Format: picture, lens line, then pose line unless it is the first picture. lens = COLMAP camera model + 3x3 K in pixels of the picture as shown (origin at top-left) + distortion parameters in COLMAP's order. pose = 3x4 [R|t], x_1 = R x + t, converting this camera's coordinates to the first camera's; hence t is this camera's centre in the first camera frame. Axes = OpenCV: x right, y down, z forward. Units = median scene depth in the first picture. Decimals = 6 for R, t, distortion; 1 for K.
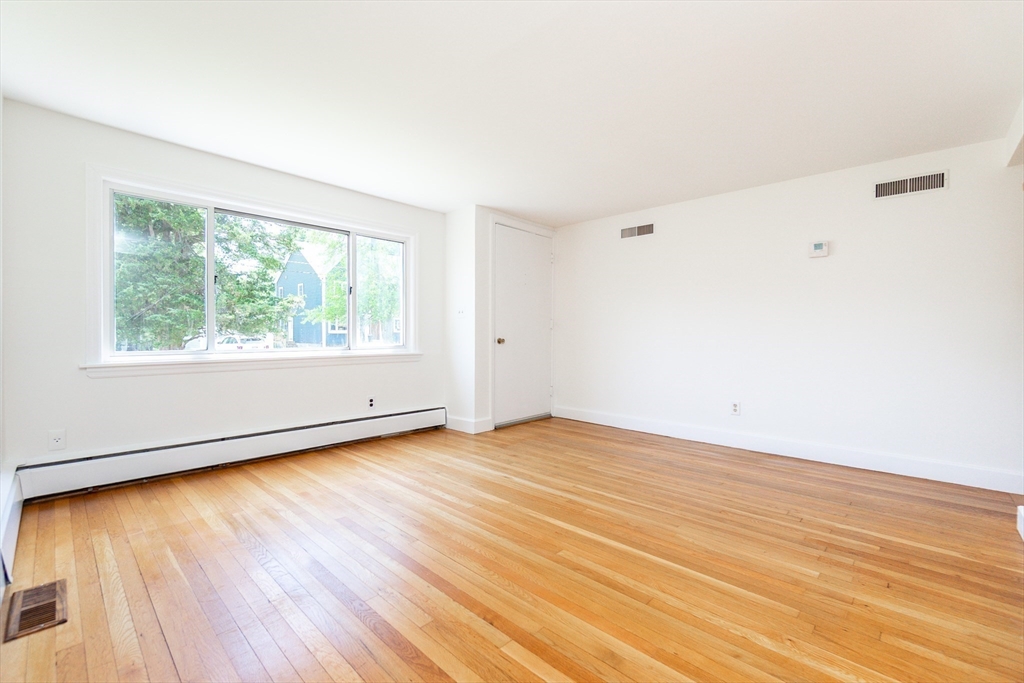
lens RADIAL K [[446.1, 0, 510.6], [0, 446.1, 336.3], [0, 0, 1]] dist [-0.001500, 0.001468]
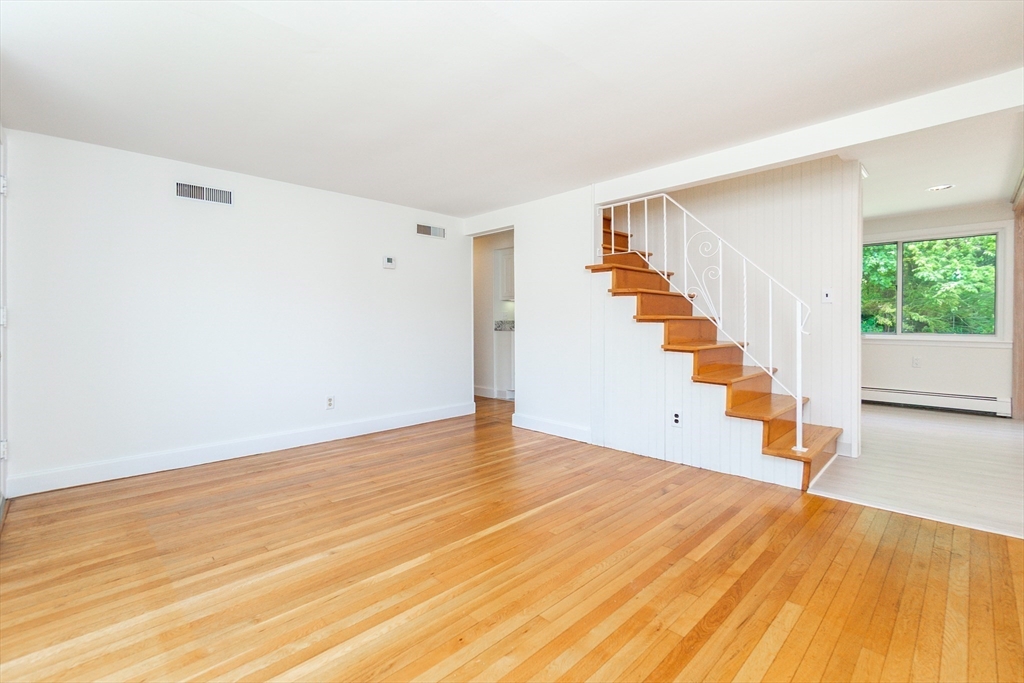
lens RADIAL K [[446.1, 0, 503.4], [0, 446.1, 341.1], [0, 0, 1]] dist [-0.001500, 0.001468]
pose [[0.050329, -0.044281, 0.997751, -0.474434], [0.013226, 0.998959, 0.043668, -0.022617], [-0.998645, 0.010999, 0.050862, 0.508378]]
